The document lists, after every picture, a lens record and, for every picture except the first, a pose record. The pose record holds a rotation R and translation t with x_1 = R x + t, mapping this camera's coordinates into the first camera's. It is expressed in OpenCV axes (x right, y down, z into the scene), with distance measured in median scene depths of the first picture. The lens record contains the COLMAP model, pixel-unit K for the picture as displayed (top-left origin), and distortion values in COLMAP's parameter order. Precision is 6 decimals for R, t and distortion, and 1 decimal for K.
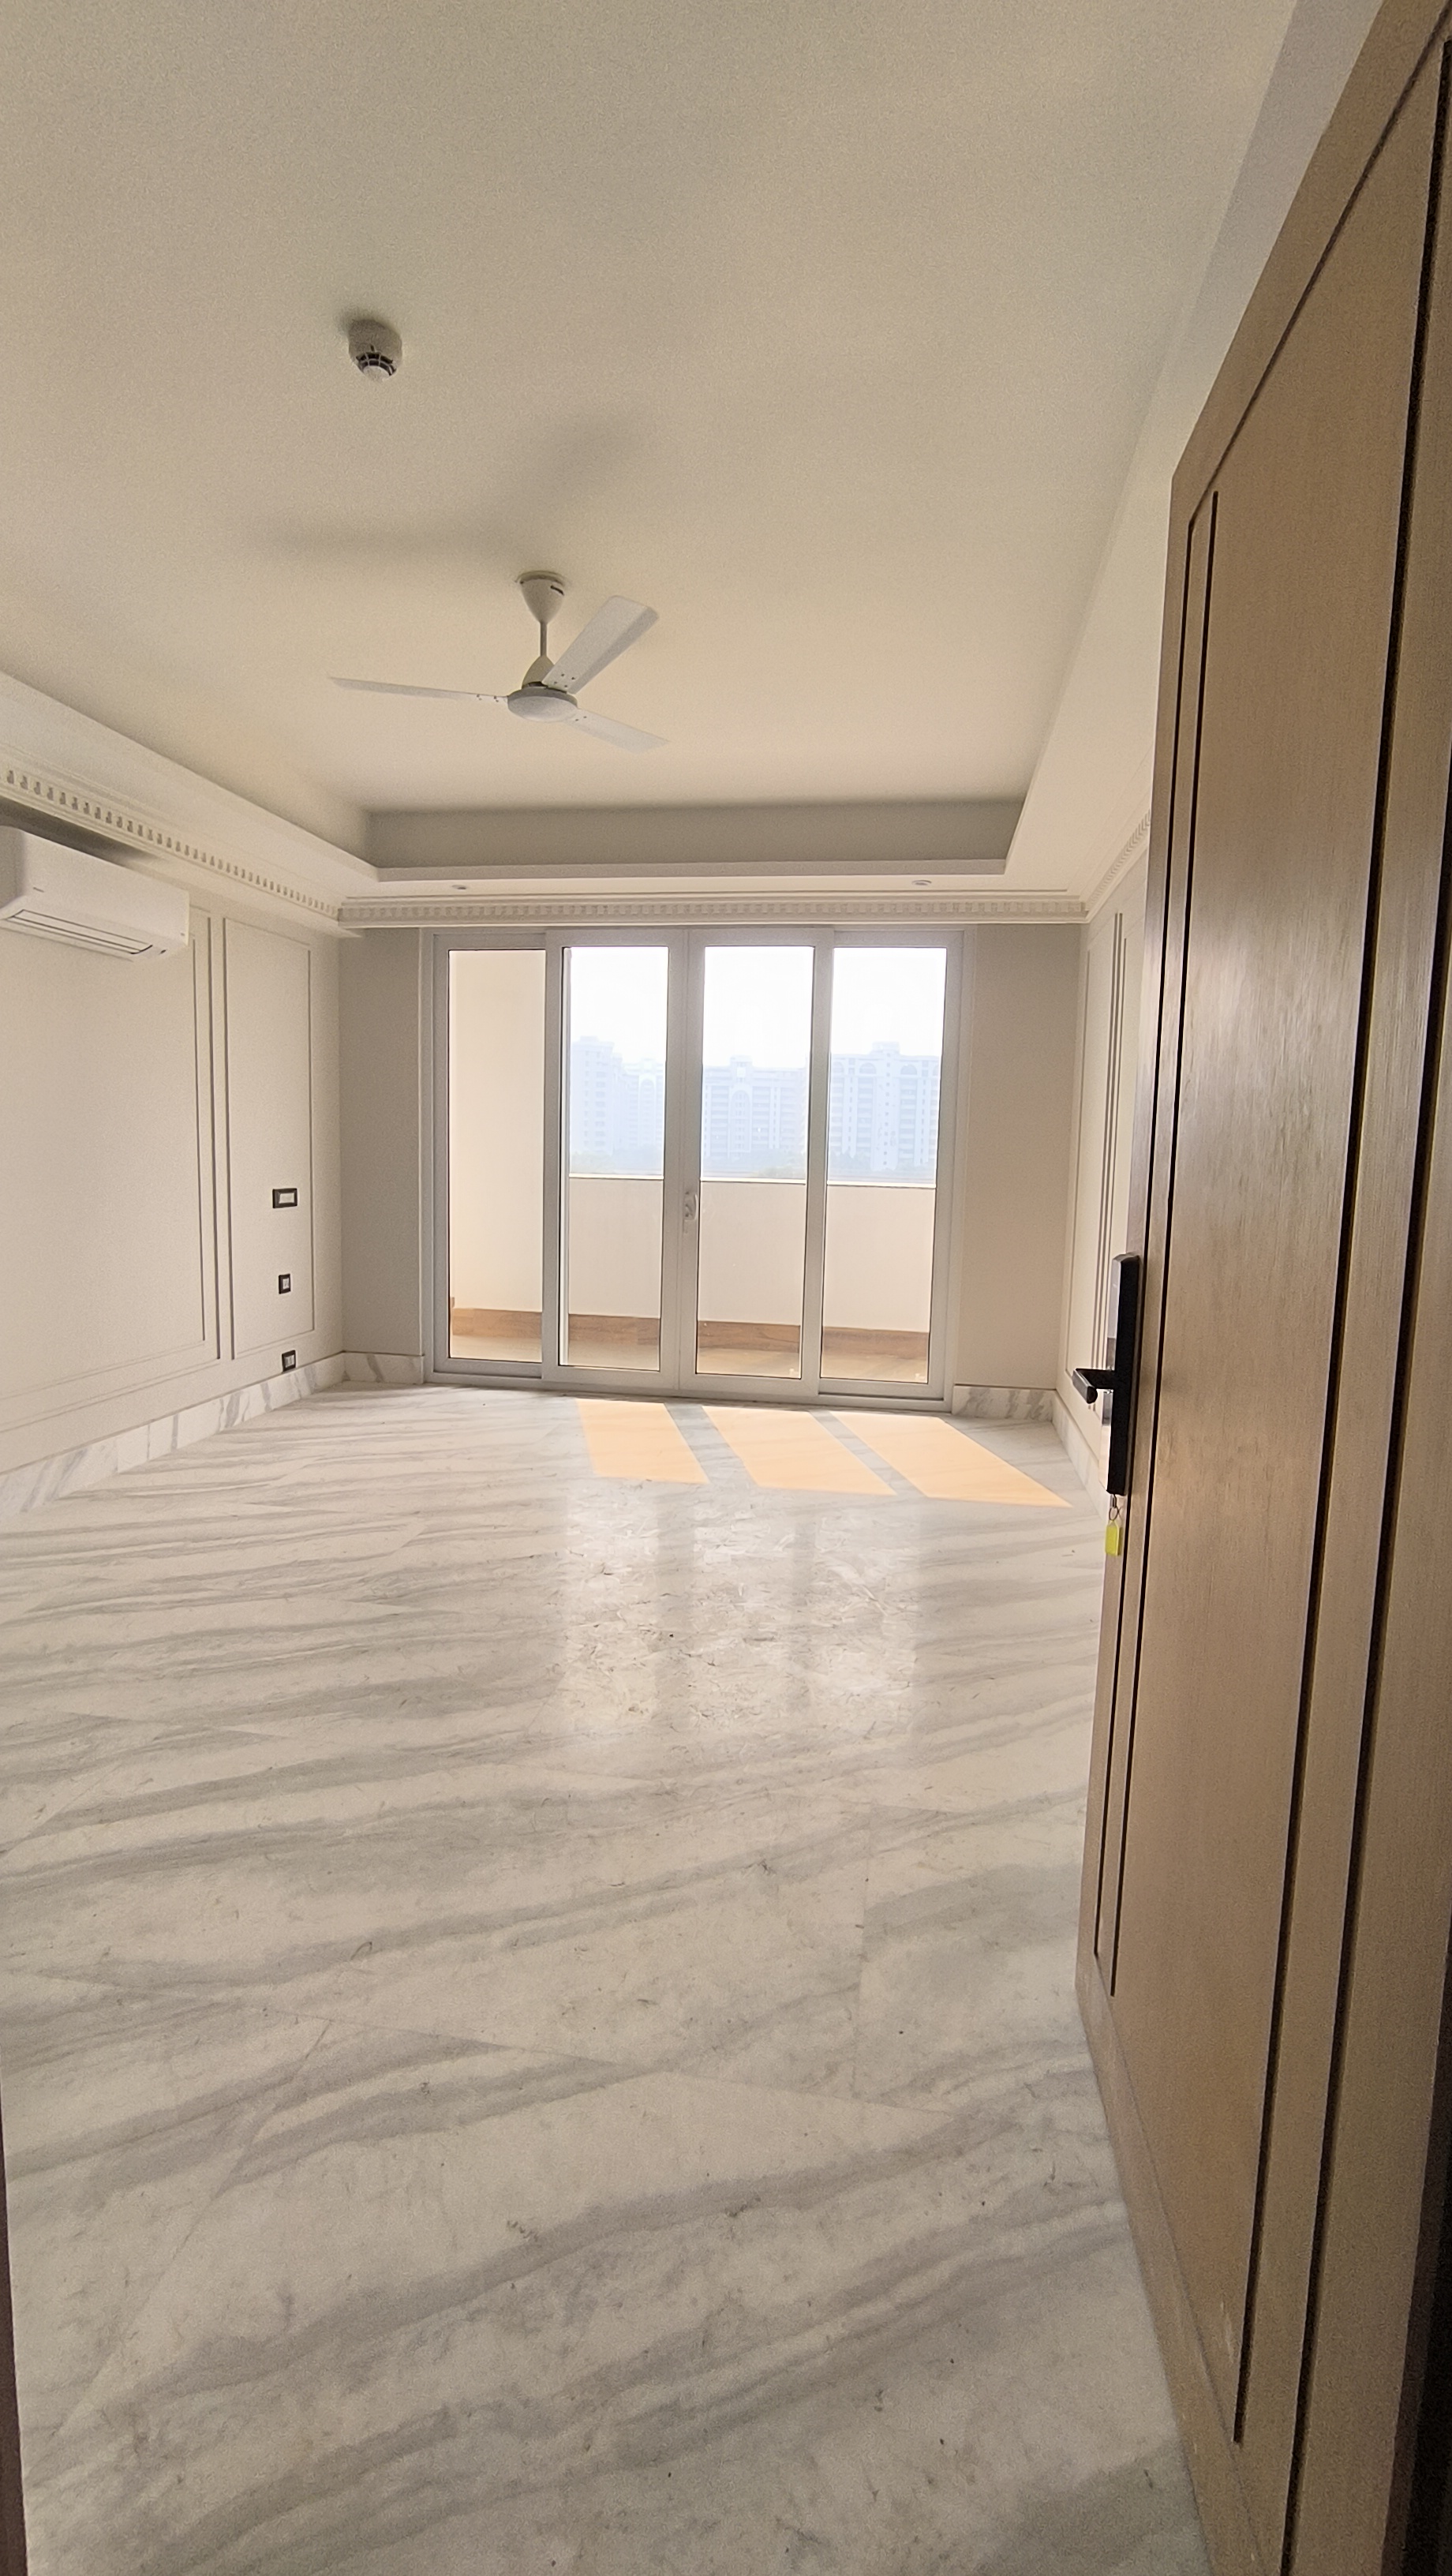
lens RADIAL K [[1164.9, 0, 726.0], [0, 1164.9, 1288.0], [0, 0, 1]] dist [-0.029505, 0.016194]
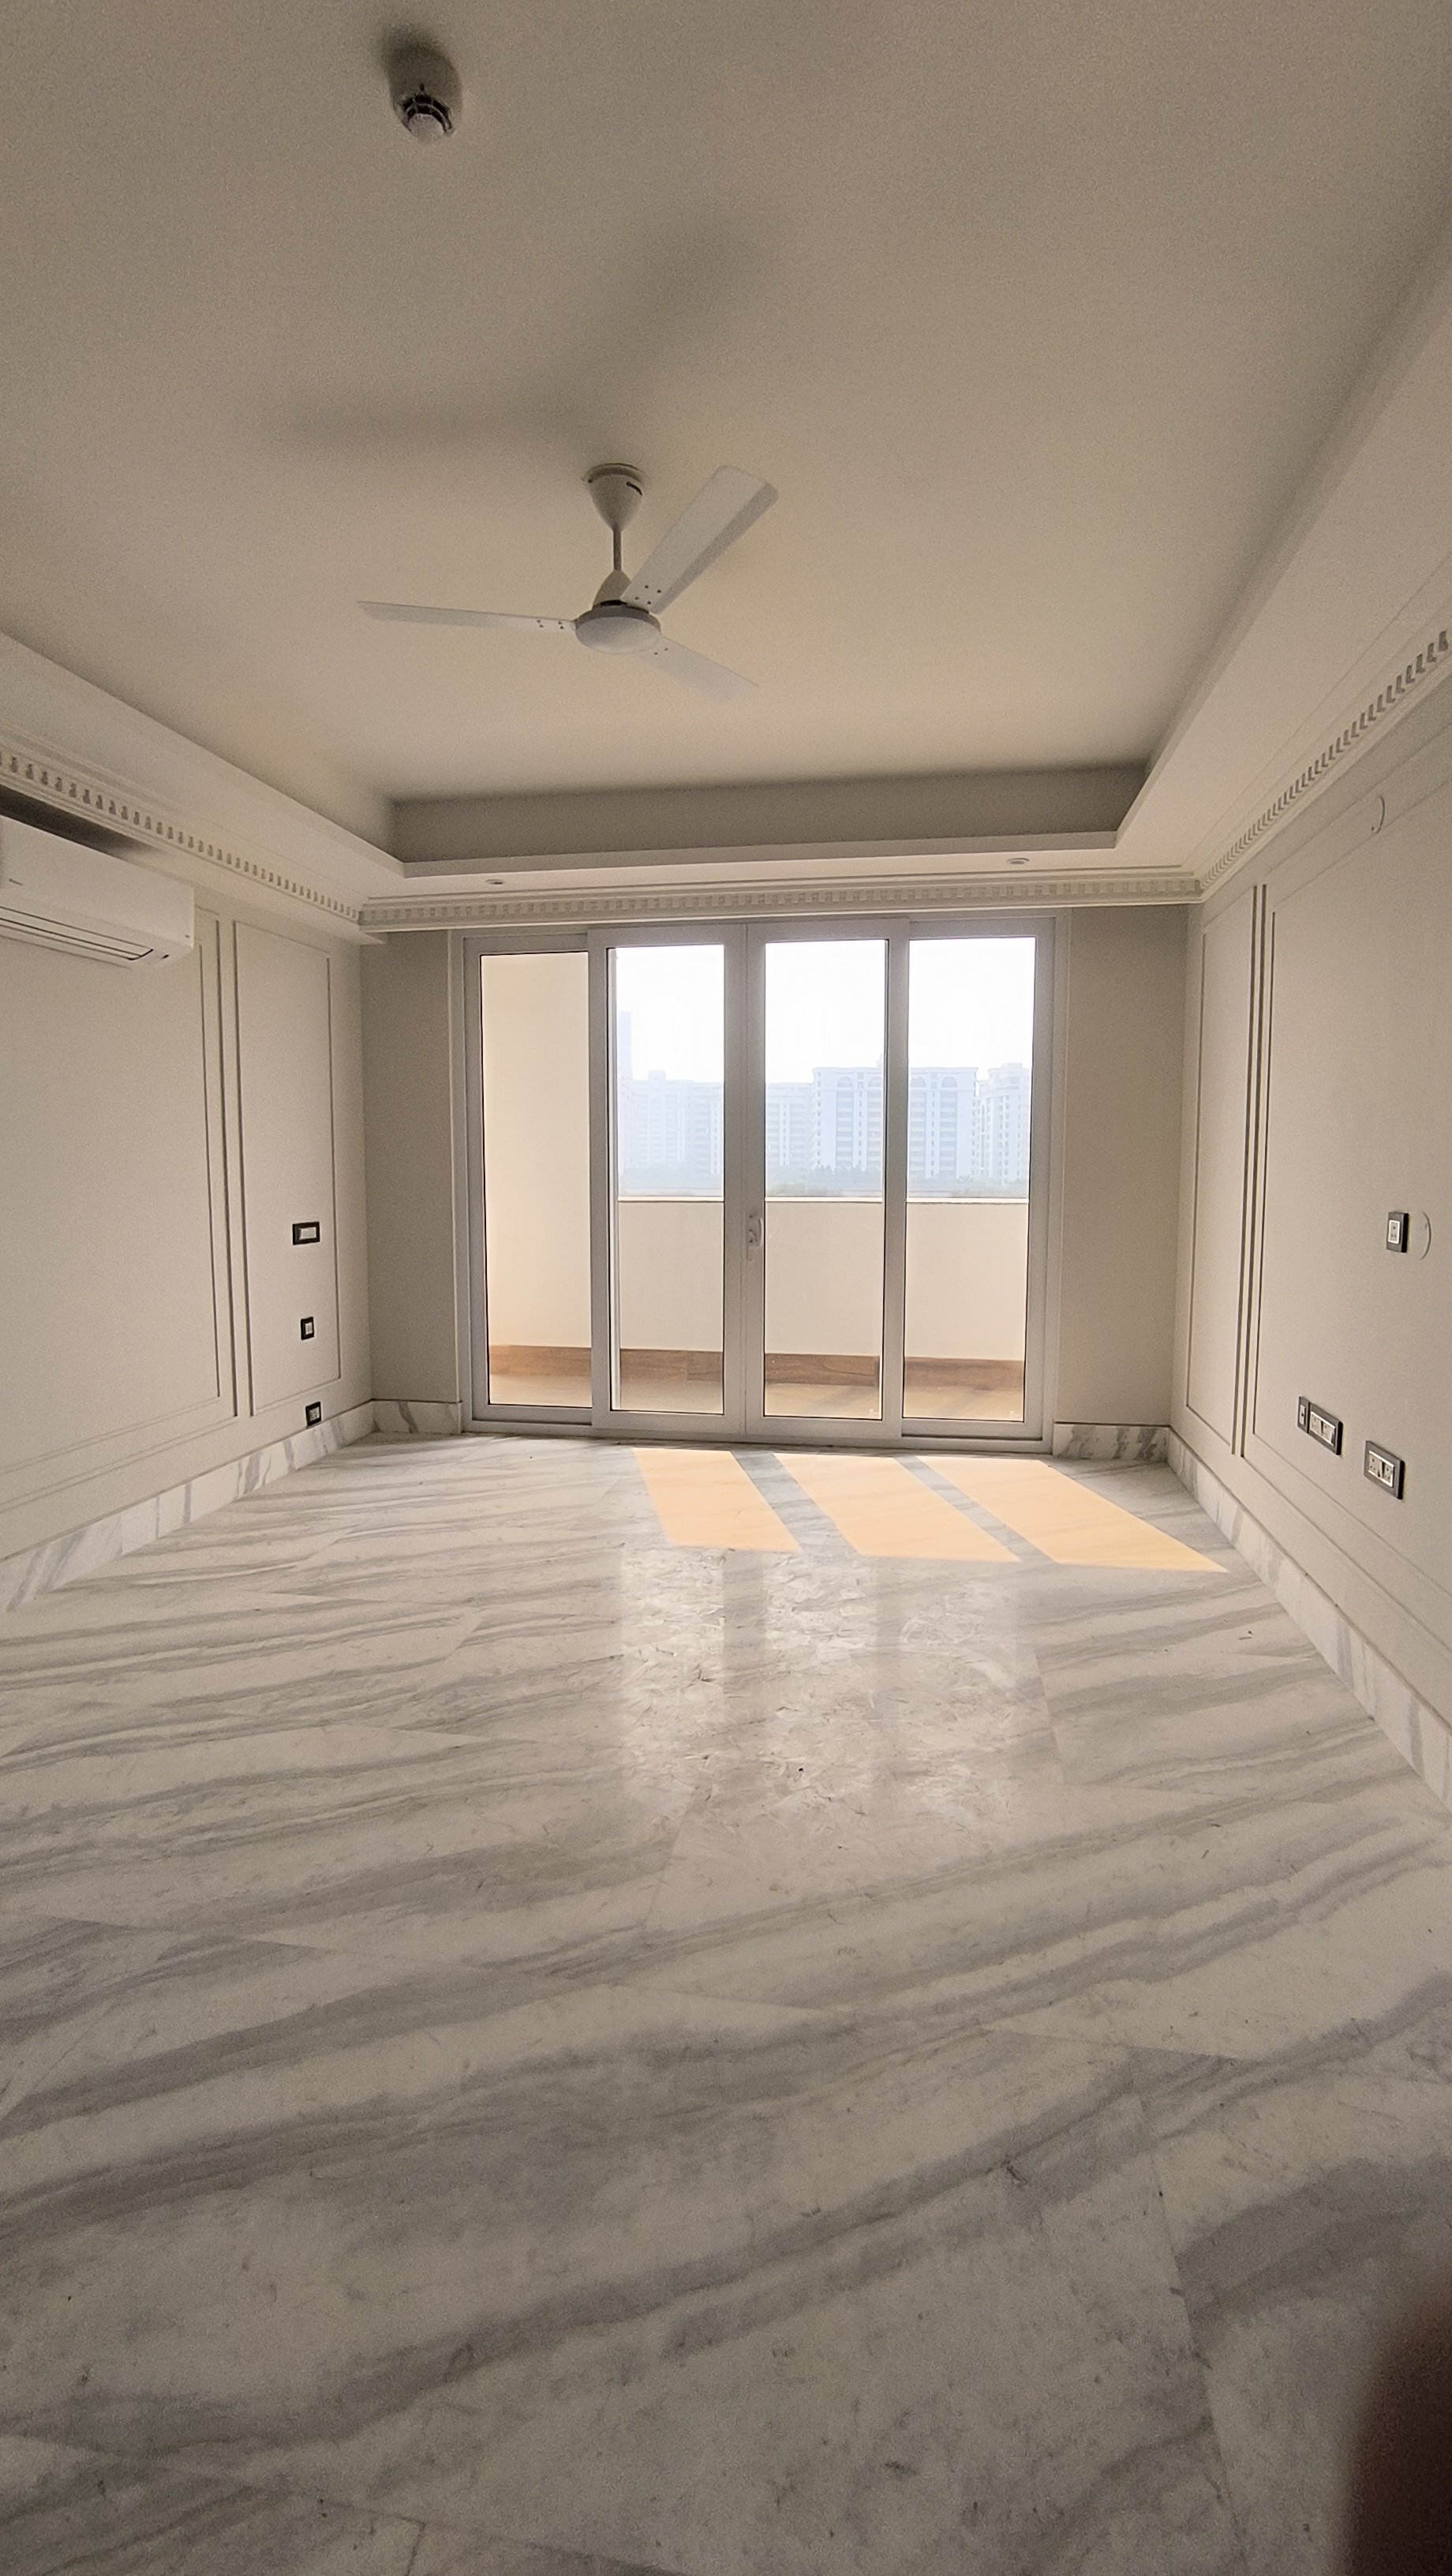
lens RADIAL K [[1165.1, 0, 728.9], [0, 1165.1, 1283.8], [0, 0, 1]] dist [-0.032741, 0.015984]
pose [[0.999687, -0.023222, -0.009283, -0.055282], [0.023055, 0.999577, -0.017750, -0.017366], [0.009691, 0.017531, 0.999799, 0.128485]]
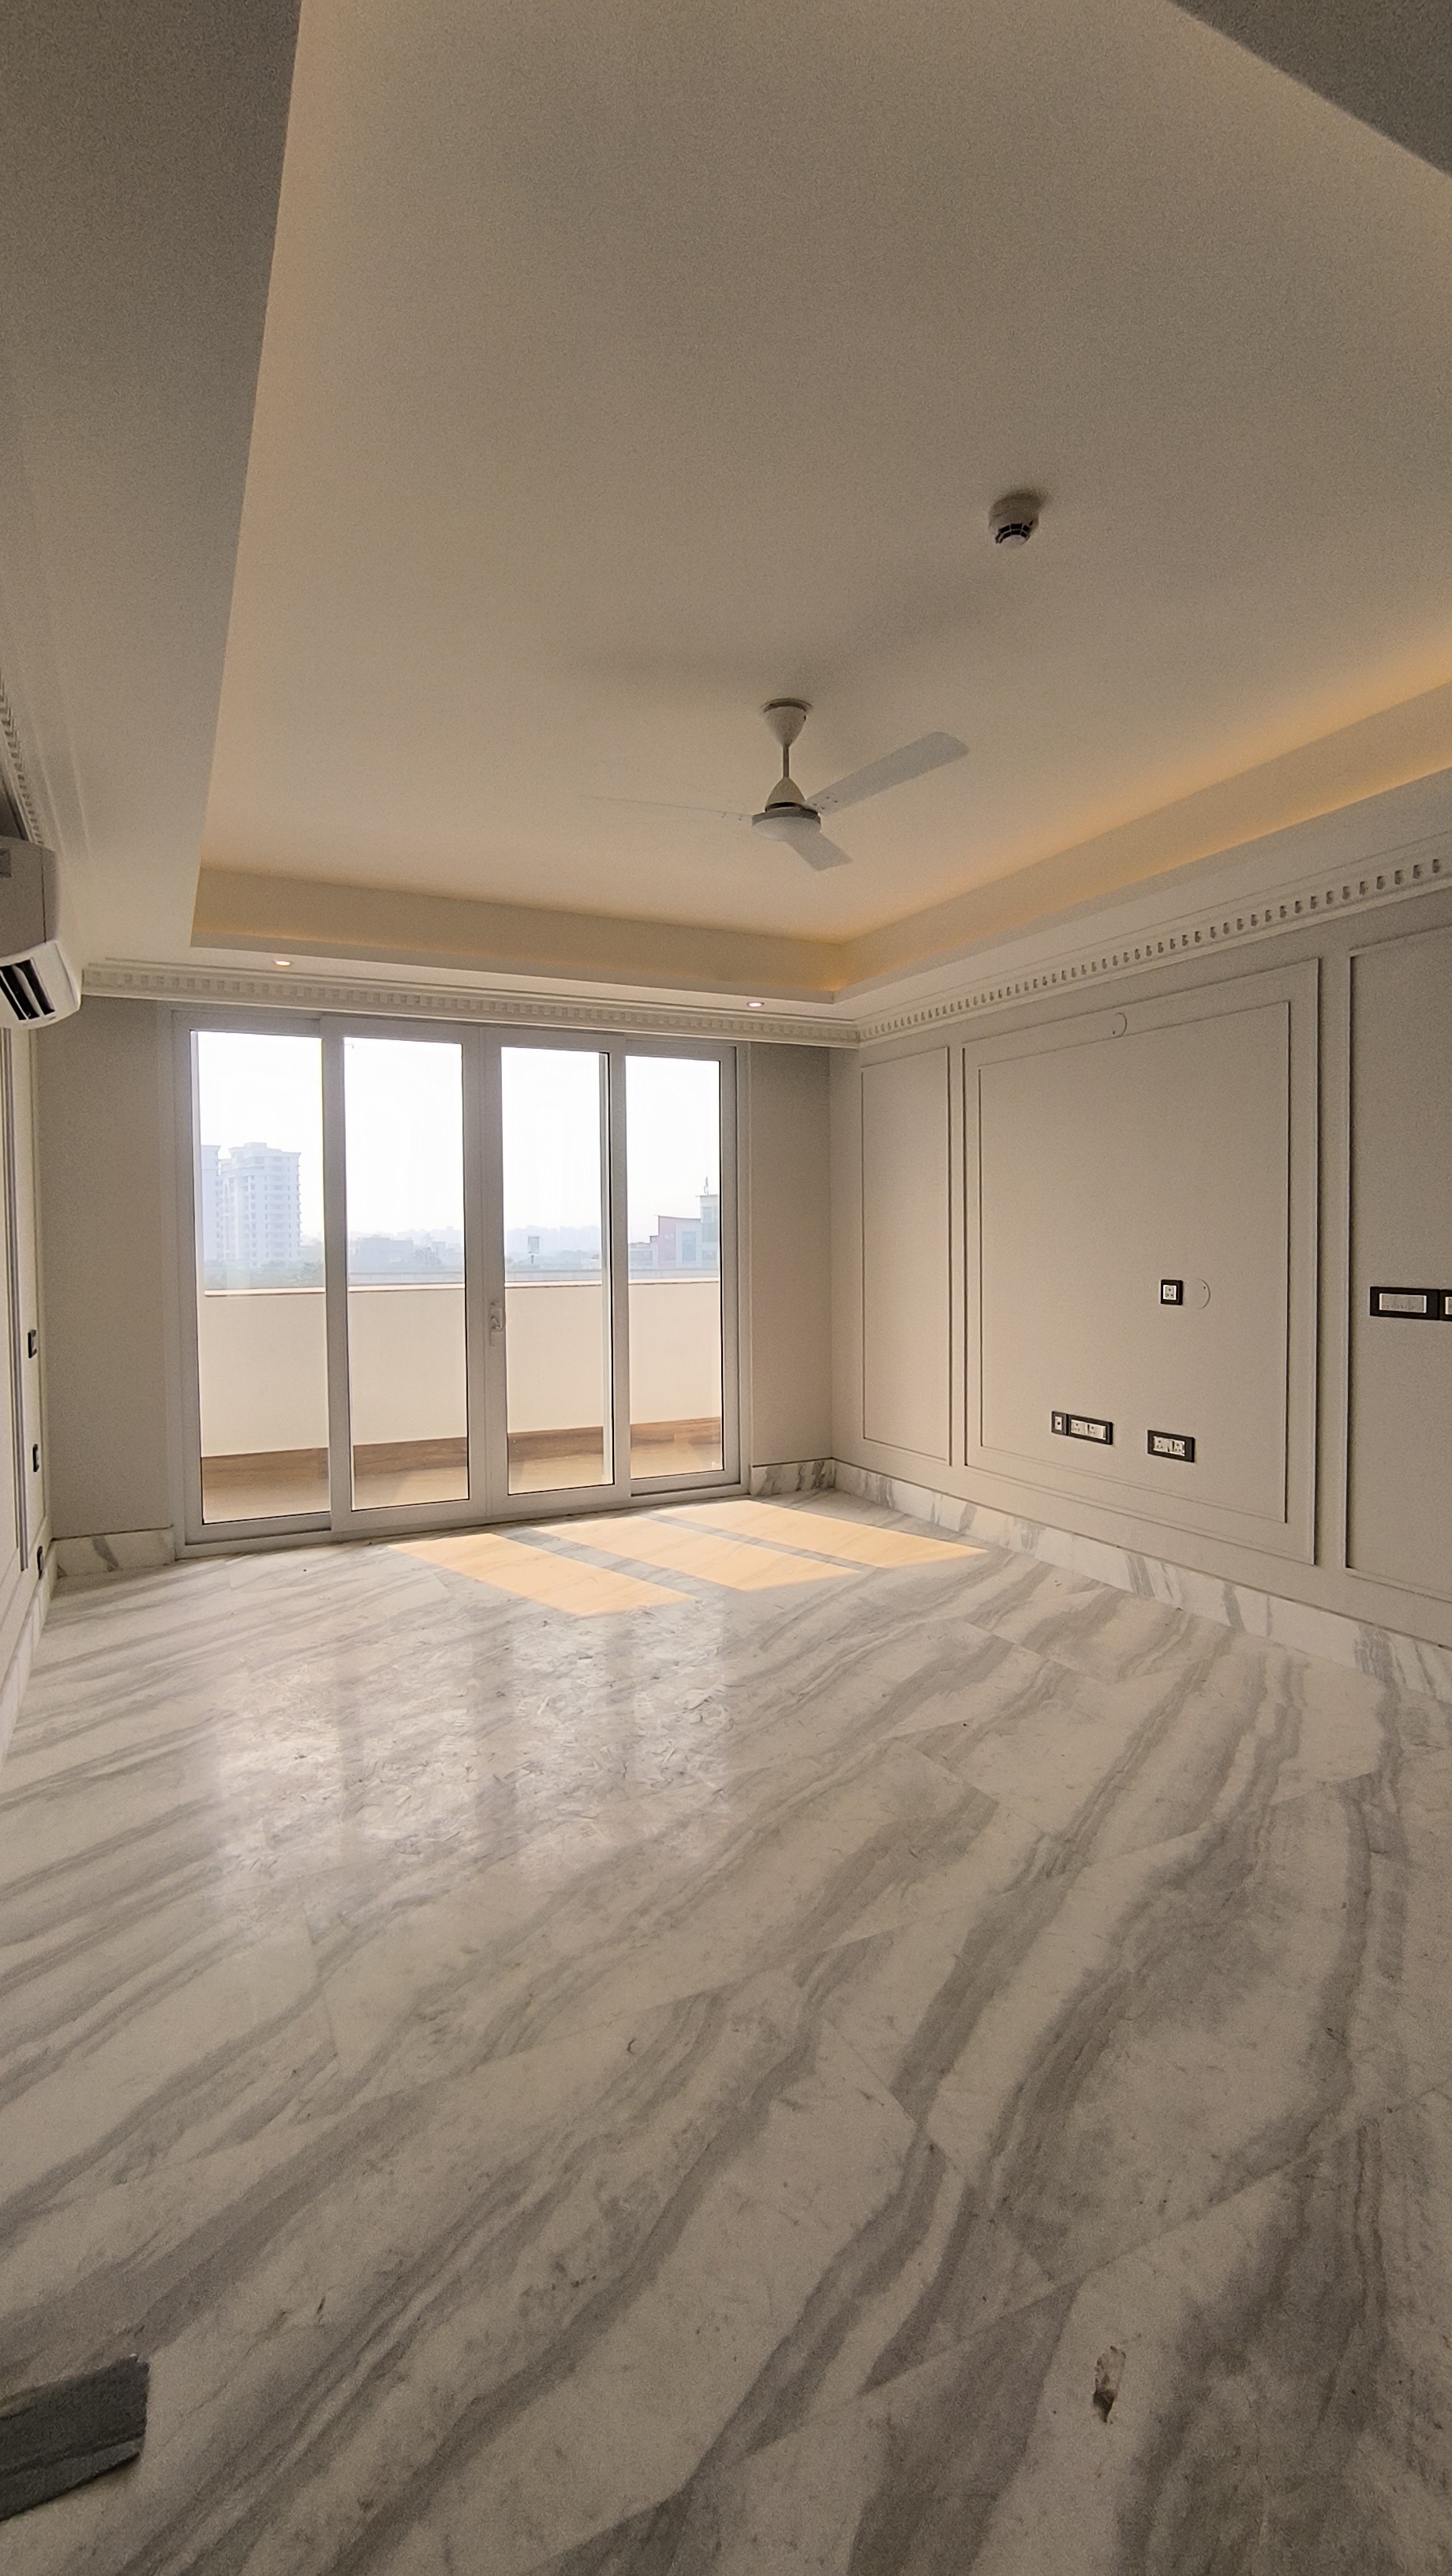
lens RADIAL K [[1164.9, 0, 726.0], [0, 1164.9, 1288.0], [0, 0, 1]] dist [-0.029505, 0.016194]
pose [[0.816076, -0.054629, 0.575357, -0.537484], [0.098239, 0.994147, -0.044948, -0.042839], [-0.569534, 0.093204, 0.816666, 0.162990]]
